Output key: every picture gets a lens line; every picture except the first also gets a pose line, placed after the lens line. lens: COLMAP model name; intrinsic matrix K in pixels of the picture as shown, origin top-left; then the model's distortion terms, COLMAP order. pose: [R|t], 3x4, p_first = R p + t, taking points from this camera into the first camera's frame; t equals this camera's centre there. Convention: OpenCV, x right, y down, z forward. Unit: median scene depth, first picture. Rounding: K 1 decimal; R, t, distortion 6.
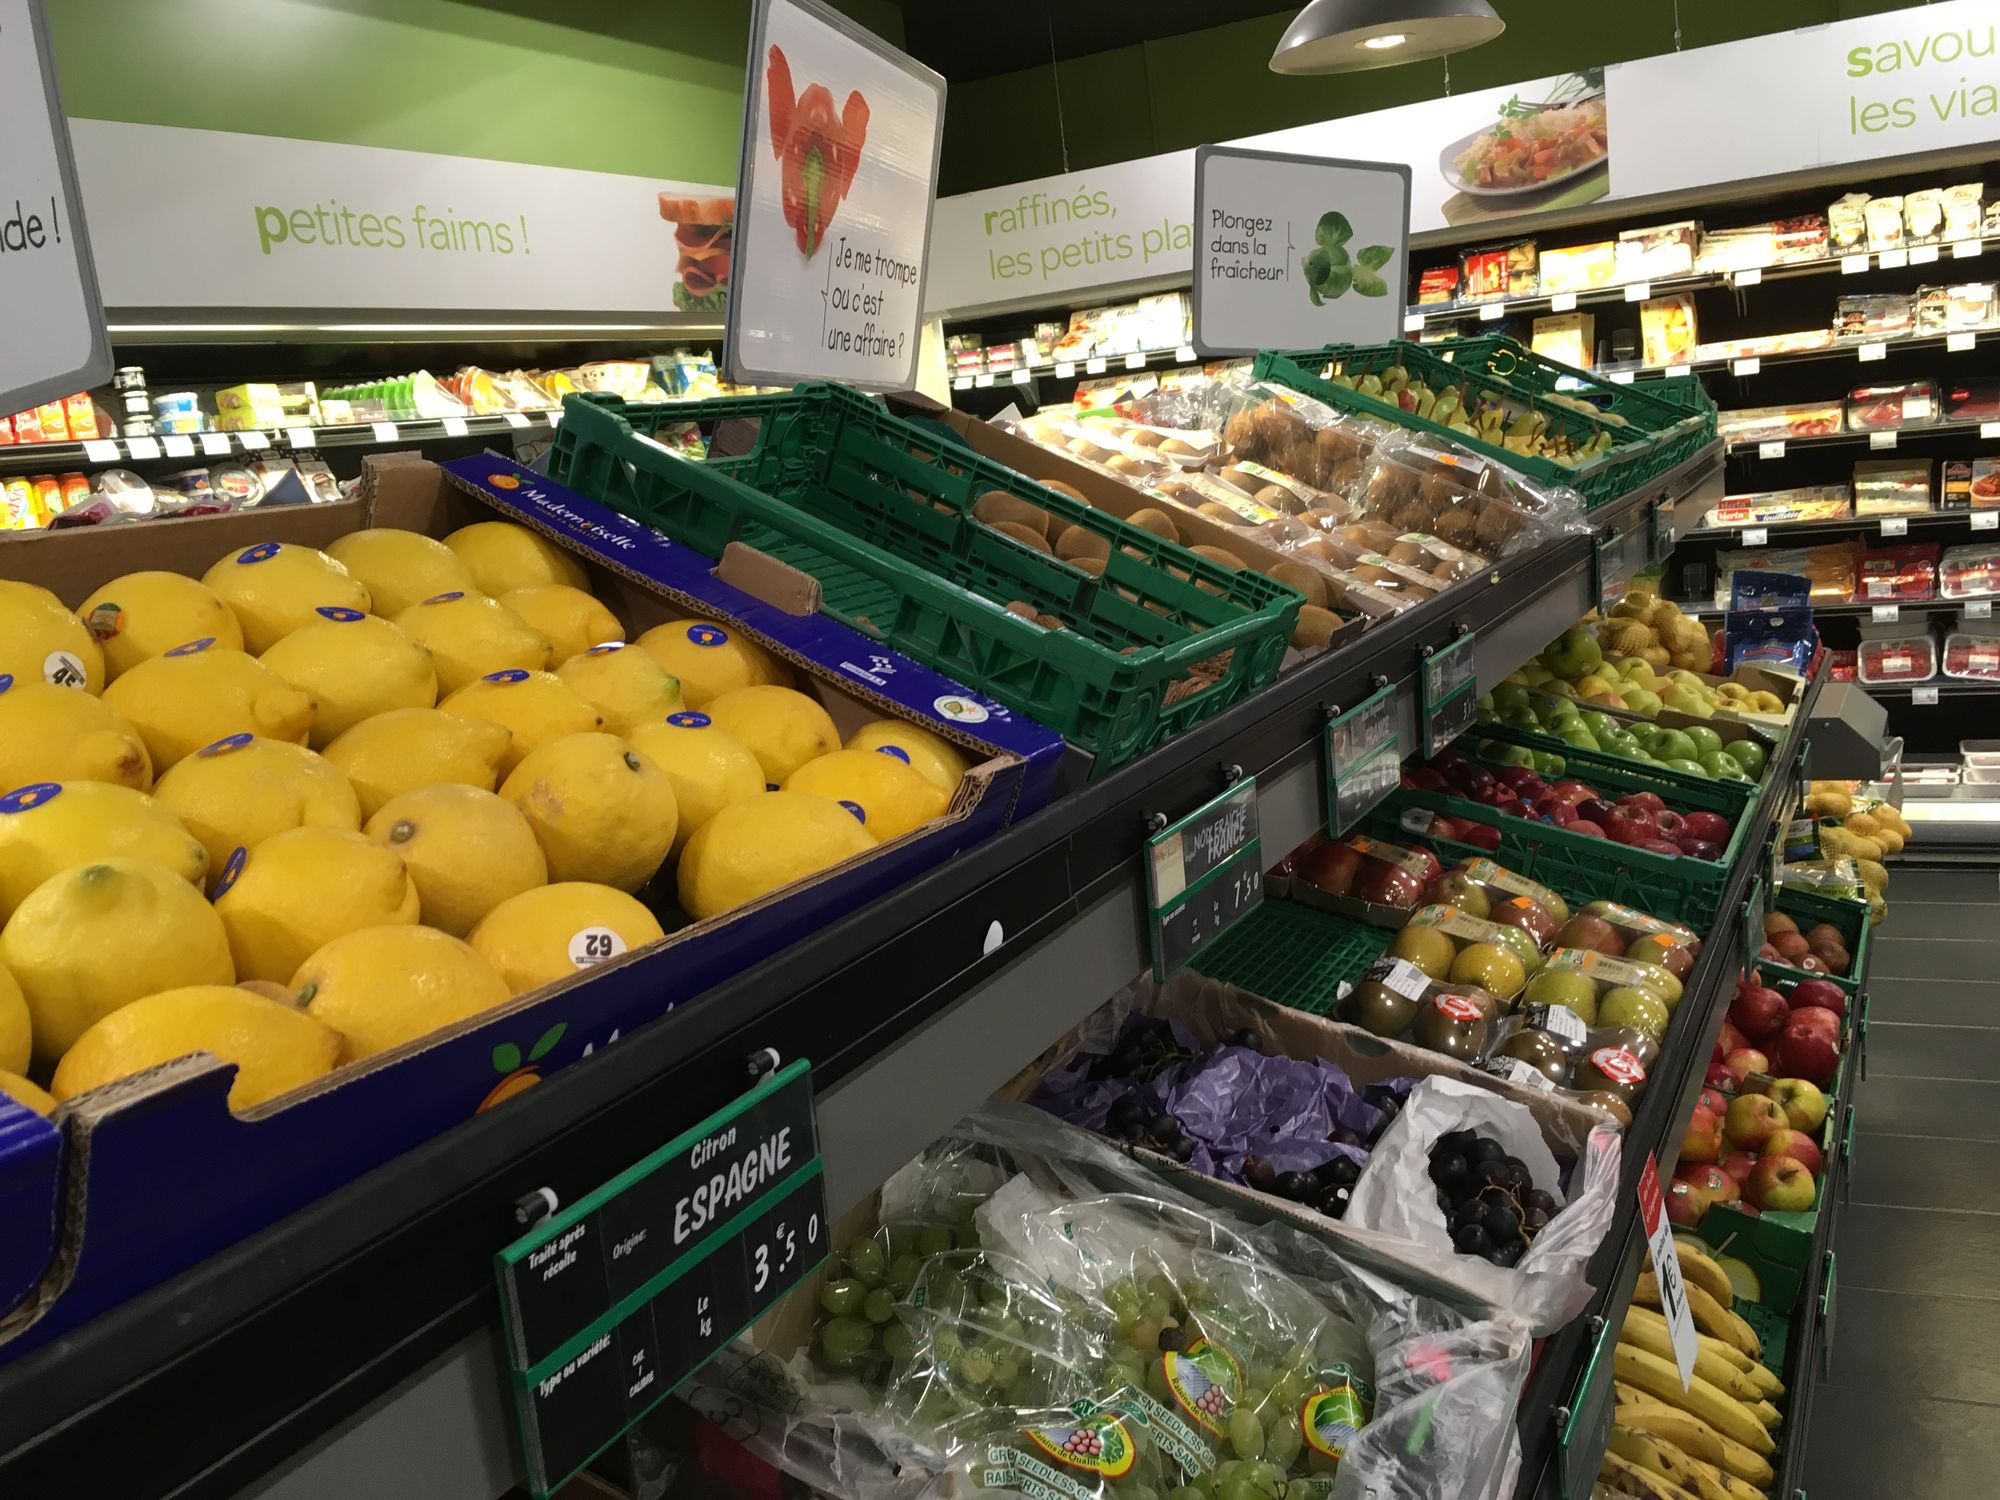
lens RADIAL K [[1709.2, 0, 992.2], [0, 1709.2, 749.6], [0, 0, 1]] dist [0.089856, -0.145816]
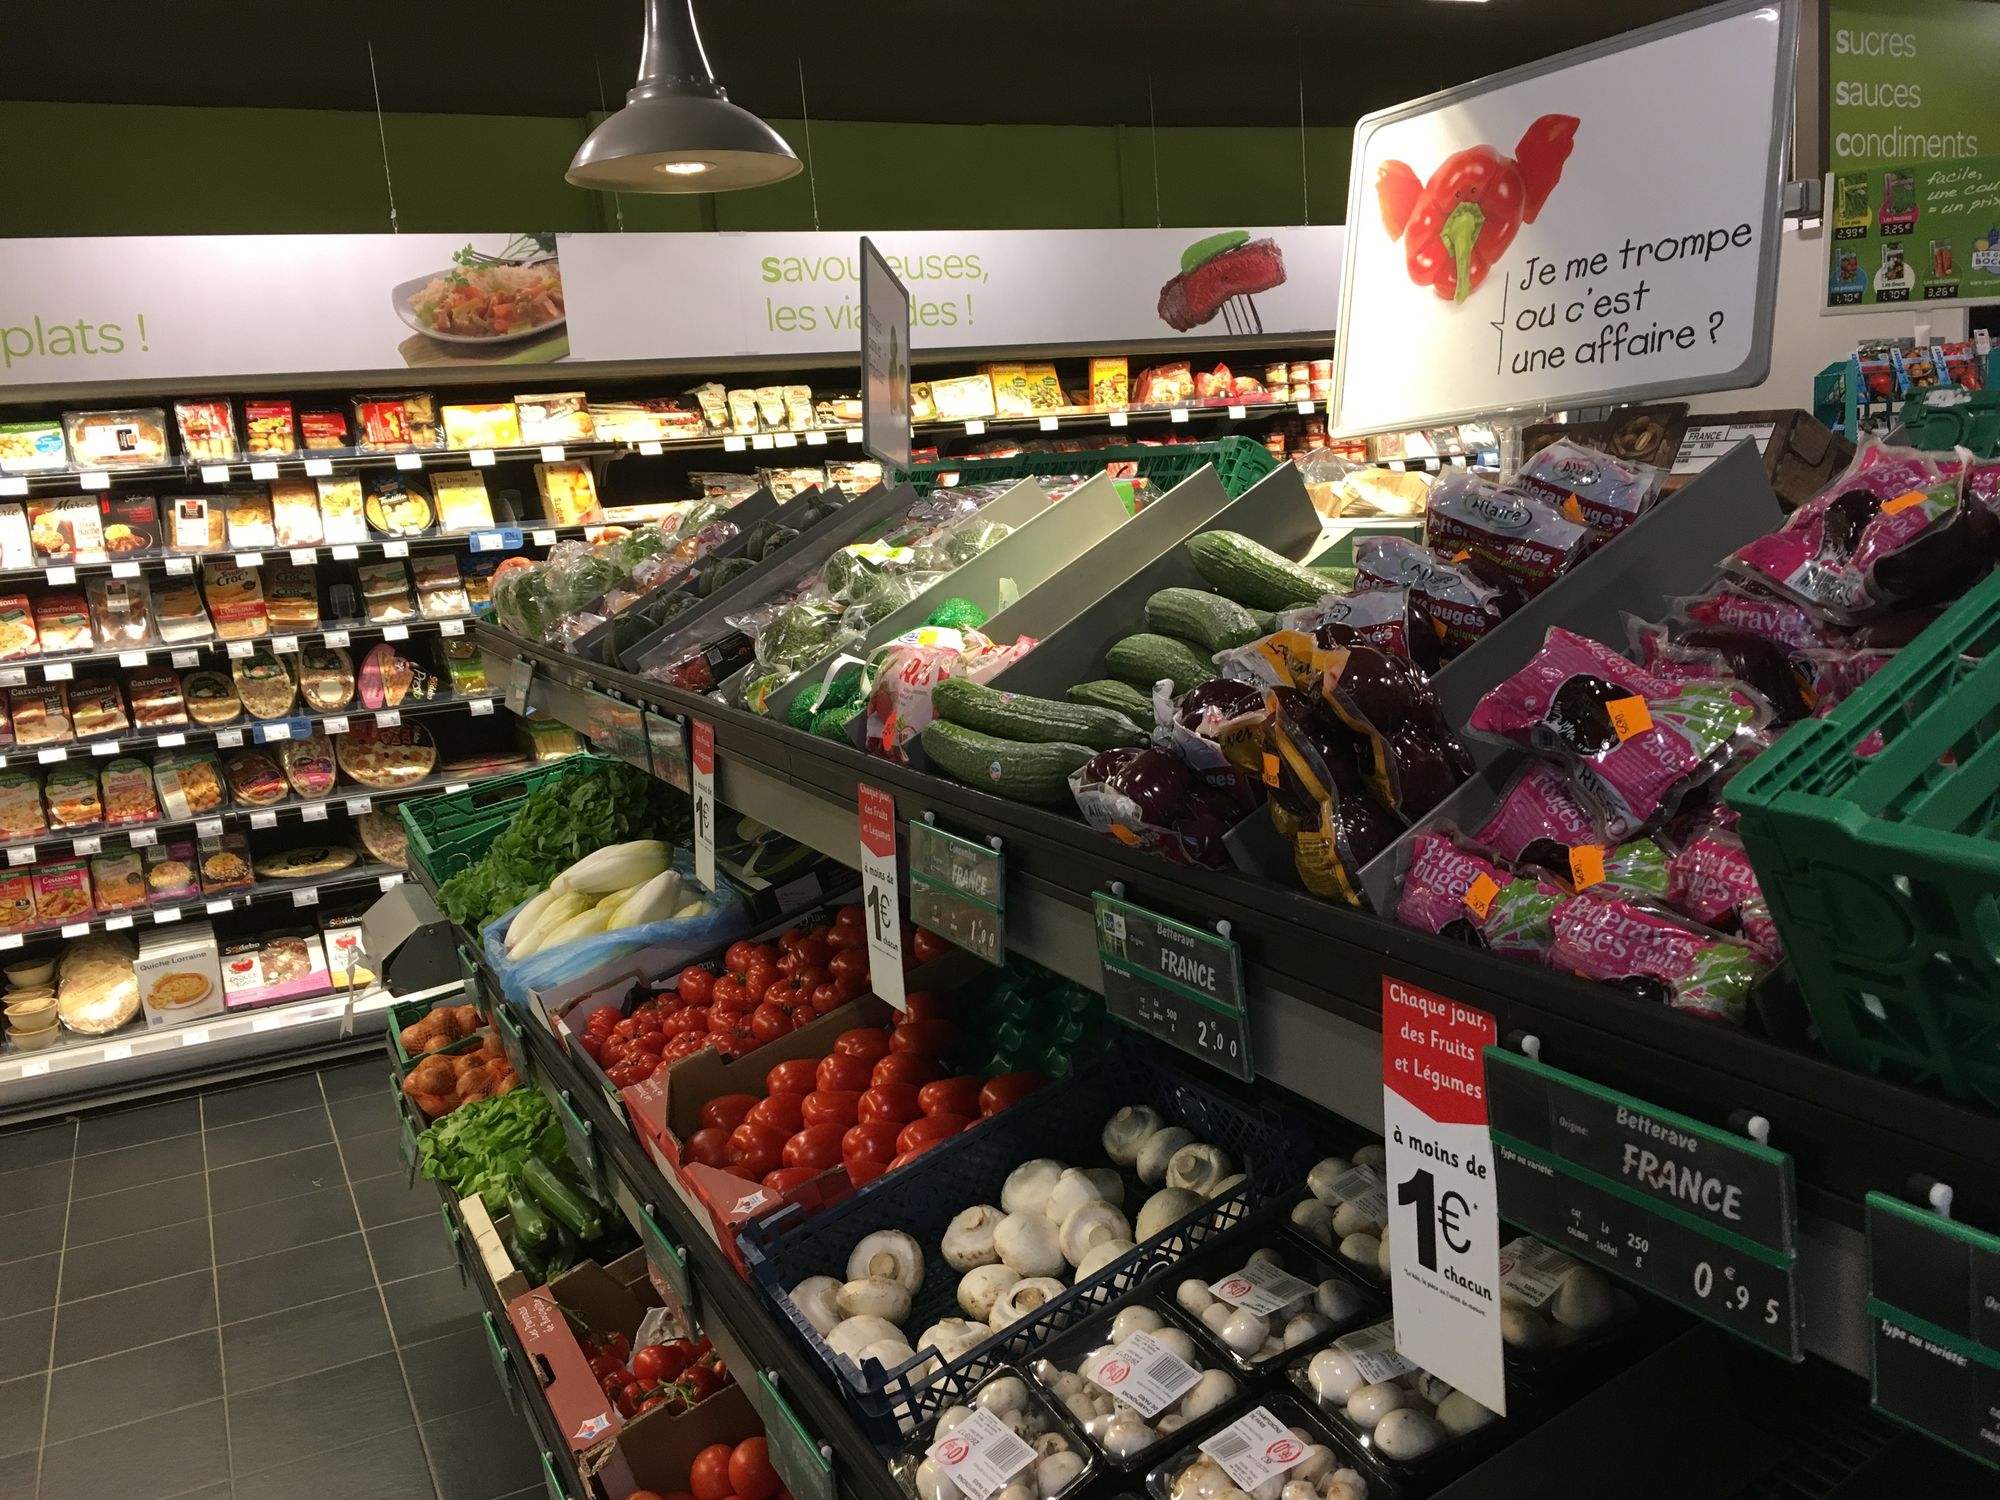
lens RADIAL K [[1709.2, 0, 992.2], [0, 1709.2, 749.6], [0, 0, 1]] dist [0.089856, -0.145816]
pose [[0.578619, -0.062667, 0.813187, -0.339273], [0.159080, 0.986566, -0.037164, -0.010792], [-0.799933, 0.150865, 0.580815, 0.231973]]
